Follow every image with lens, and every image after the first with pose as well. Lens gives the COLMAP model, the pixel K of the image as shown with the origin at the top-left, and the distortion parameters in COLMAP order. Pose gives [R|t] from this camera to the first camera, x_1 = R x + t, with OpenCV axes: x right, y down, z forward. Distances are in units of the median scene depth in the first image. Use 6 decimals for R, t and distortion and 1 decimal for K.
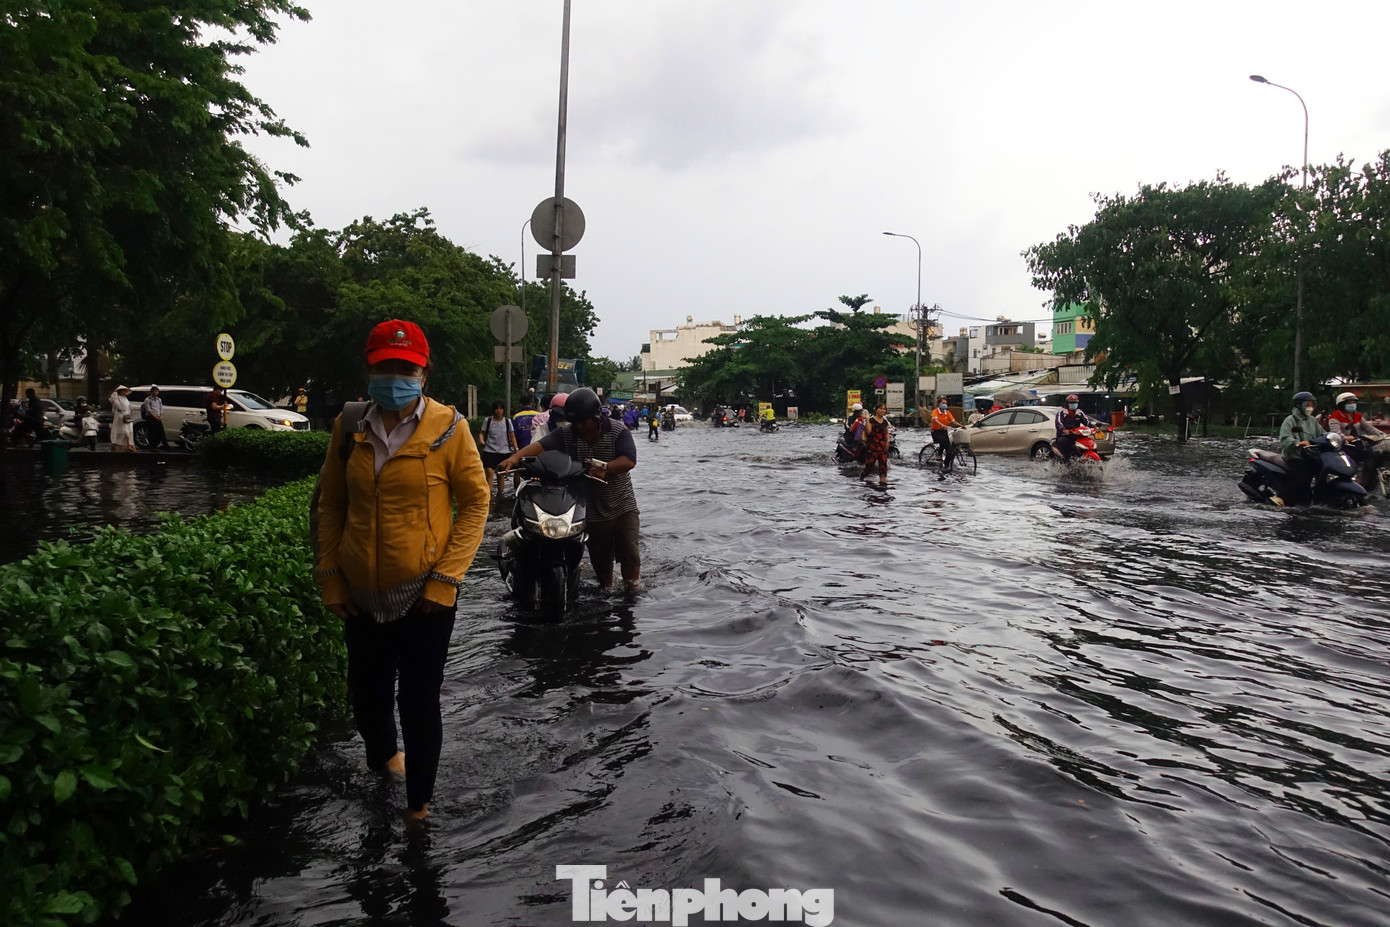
lens RADIAL K [[985.2, 0, 685.4], [0, 985.2, 449.5], [0, 0, 1]] dist [-0.000867, 0.007776]
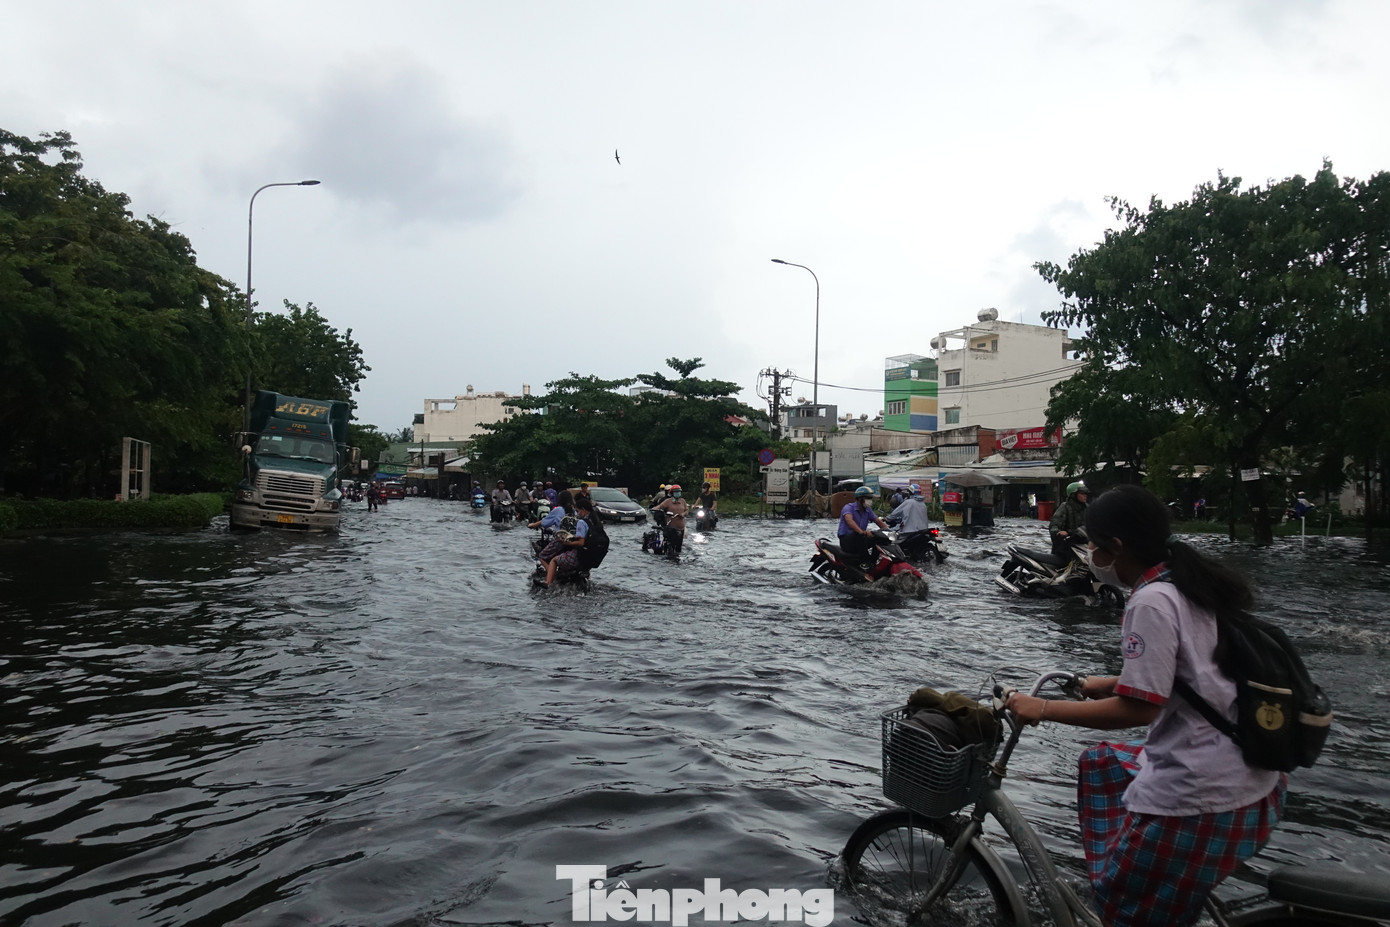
lens RADIAL K [[985.2, 0, 703.9], [0, 985.2, 457.4], [0, 0, 1]] dist [-0.000867, 0.007776]
pose [[0.969201, 0.026448, 0.244845, -0.020015], [-0.008379, 0.997182, -0.074546, -0.007895], [-0.246127, 0.070199, 0.966692, 0.191525]]
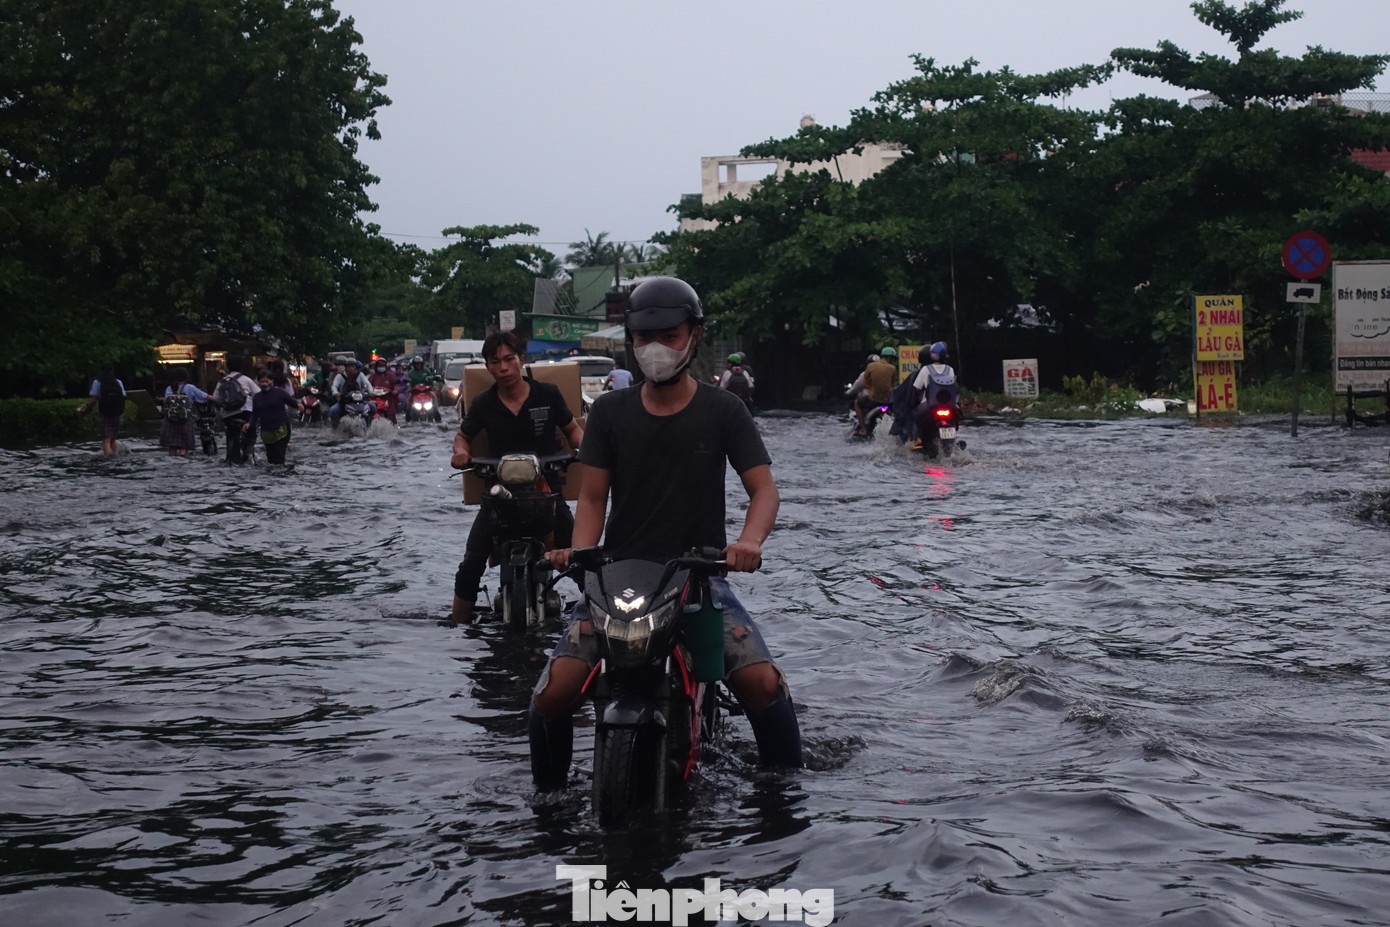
lens RADIAL K [[2433.0, 0, 703.9], [0, 2433.0, 470.4], [0, 0, 1]] dist [-0.010724, 0.000000]
pose [[0.998011, -0.007613, -0.062576, 0.053754], [0.007617, 0.999971, -0.000181, -0.009253], [0.062575, -0.000296, 0.998040, 0.240508]]
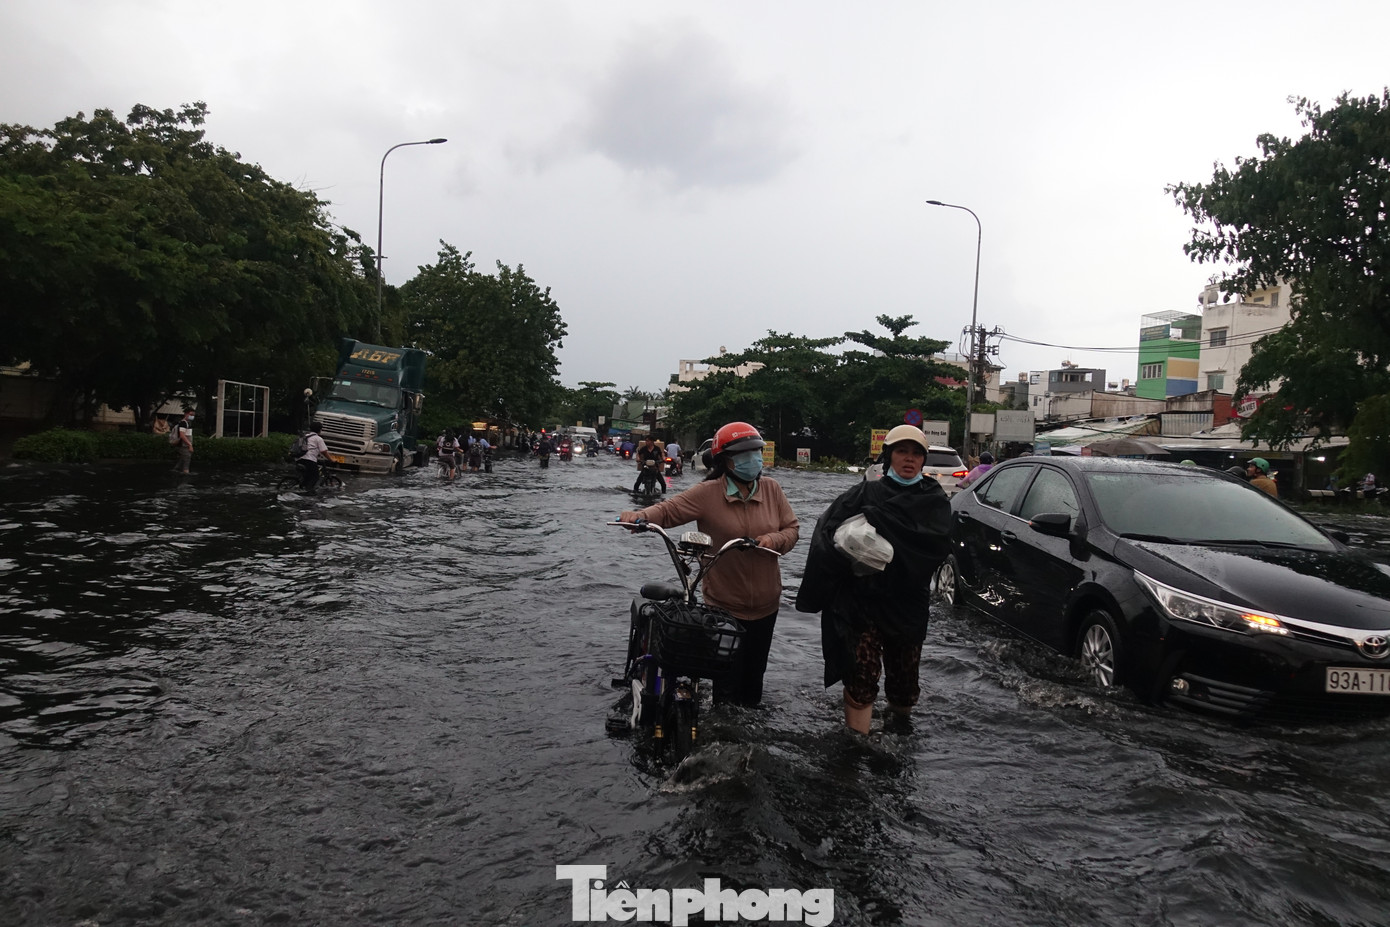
lens RADIAL K [[985.2, 0, 689.3], [0, 985.2, 461.5], [0, 0, 1]] dist [-0.000867, 0.007776]
pose [[0.997585, 0.053767, -0.043961, 0.048459], [-0.054873, 0.998196, -0.024357, -0.008230], [0.042572, 0.026711, 0.998736, 0.202954]]
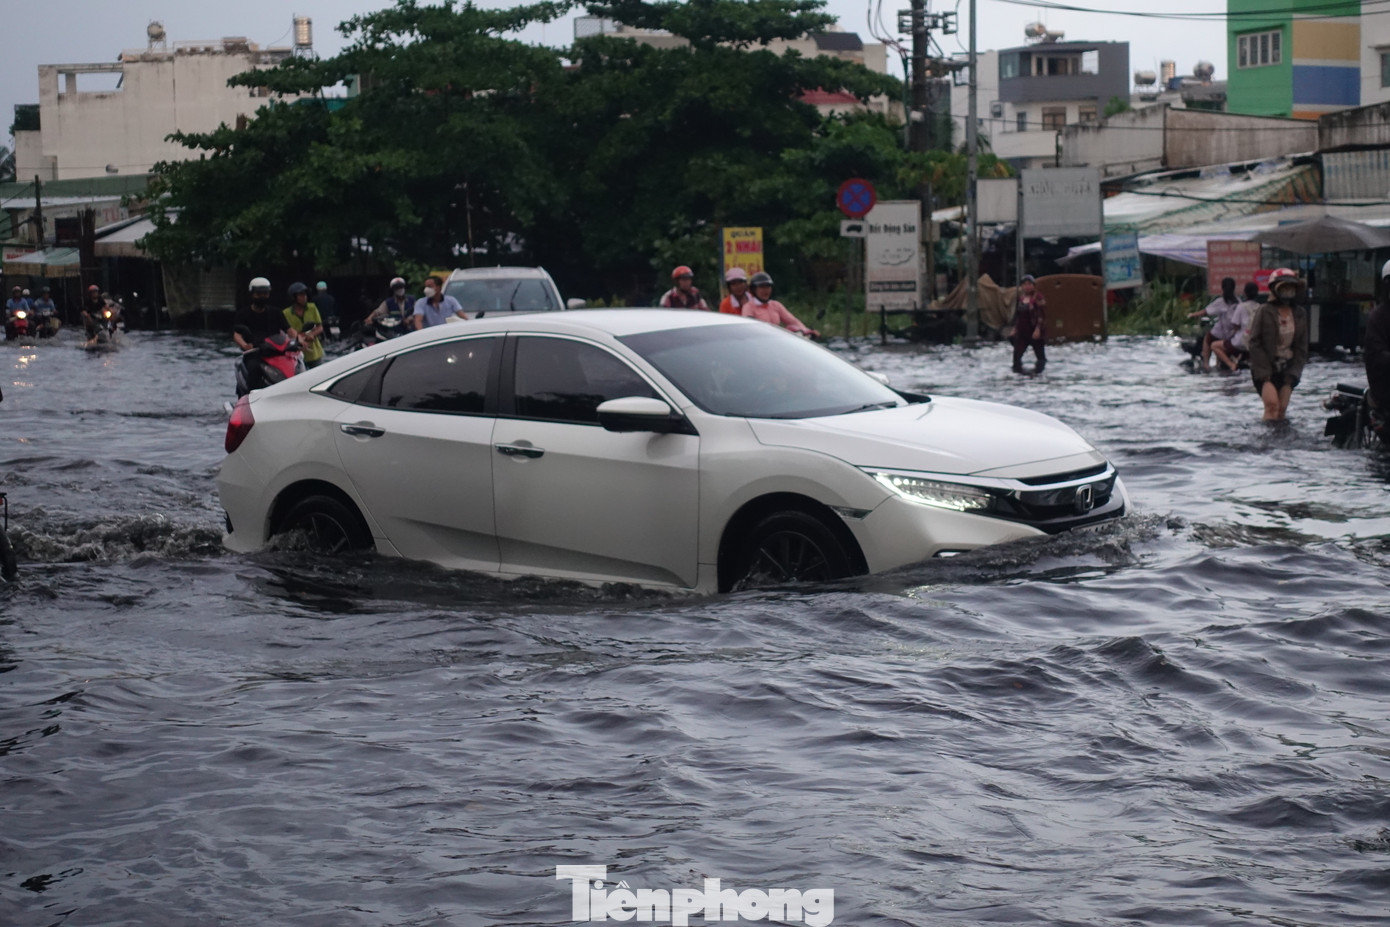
lens RADIAL K [[2680.5, 0, 726.1], [0, 2680.5, 452.6], [0, 0, 1]] dist [-0.026061, 0.000000]
pose [[0.976336, -0.028936, 0.214316, -0.015784], [0.024715, 0.999445, 0.022346, -0.005561], [-0.214843, -0.016520, 0.976509, 0.123860]]
